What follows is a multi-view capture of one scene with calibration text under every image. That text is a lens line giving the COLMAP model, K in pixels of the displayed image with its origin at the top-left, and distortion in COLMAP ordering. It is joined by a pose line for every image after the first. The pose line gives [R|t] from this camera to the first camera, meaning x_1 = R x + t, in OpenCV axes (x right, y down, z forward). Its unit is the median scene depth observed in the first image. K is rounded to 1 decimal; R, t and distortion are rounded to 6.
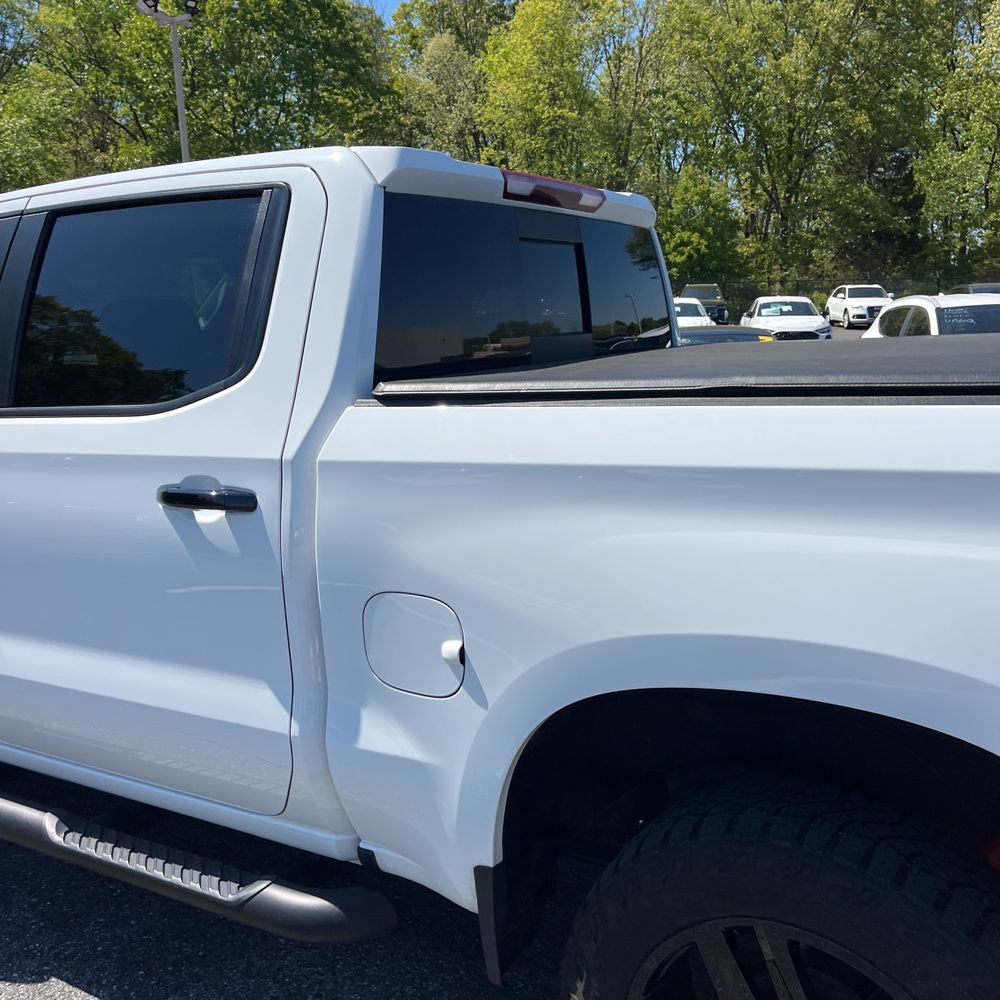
lens RADIAL K [[1018.7, 0, 500.0], [0, 1018.7, 500.0], [0, 0, 1]] dist [0.040709, -0.057046]
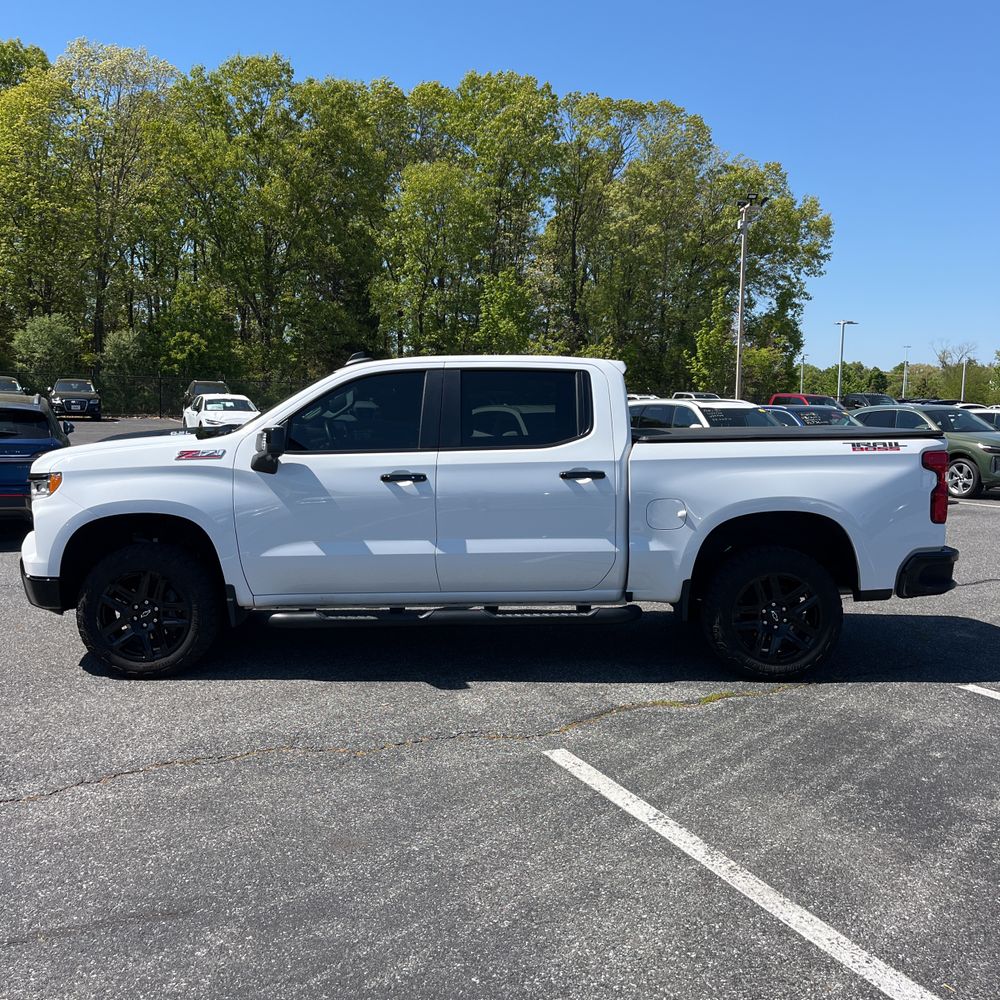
lens RADIAL K [[999.7, 0, 497.4], [0, 999.7, 521.0], [0, 0, 1]] dist [0.024057, 0.007388]
pose [[0.857929, -0.024794, 0.513169, -0.083346], [0.060144, 0.996814, -0.052390, 0.011239], [-0.510235, 0.075811, 0.856687, -0.056266]]
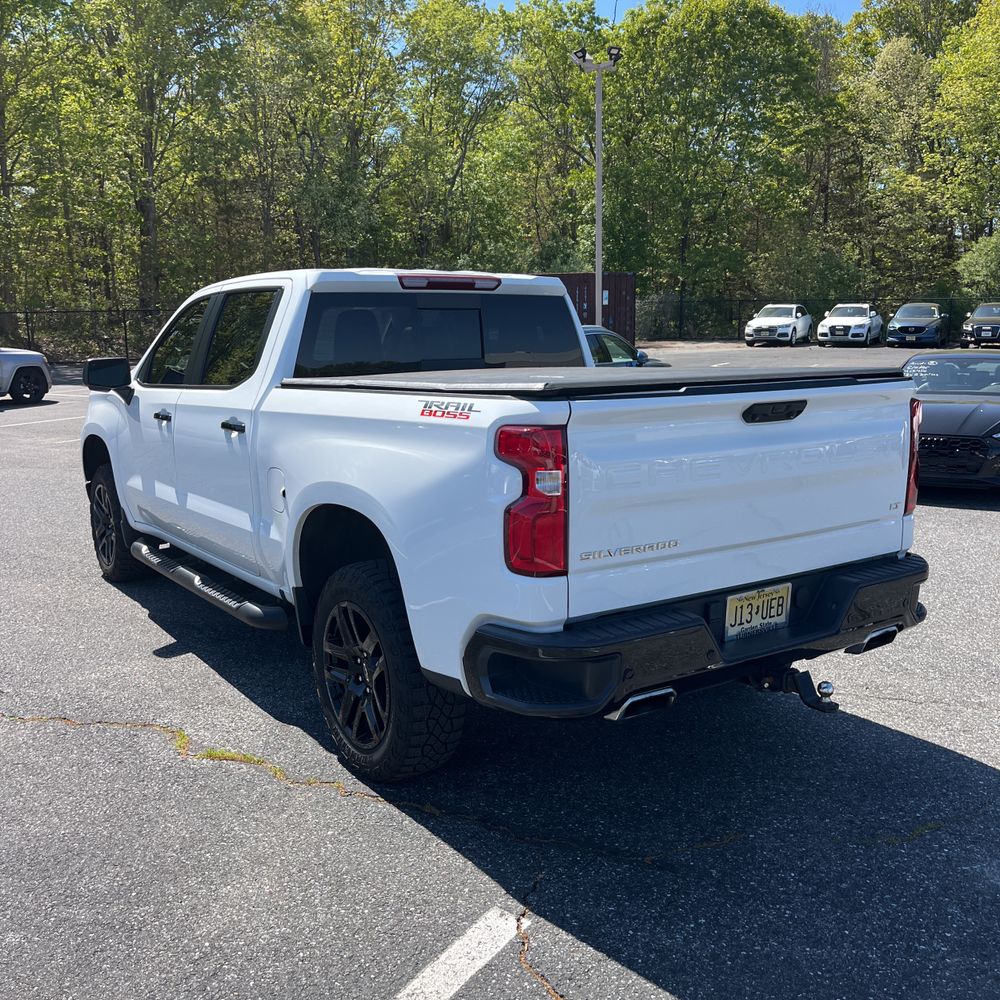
lens RADIAL K [[999.7, 0, 497.4], [0, 999.7, 521.0], [0, 0, 1]] dist [0.024057, 0.007388]
pose [[0.904686, 0.099068, -0.414402, 0.049788], [-0.092555, 0.995063, 0.035824, 0.003078], [0.415905, 0.005945, 0.909388, -0.032870]]
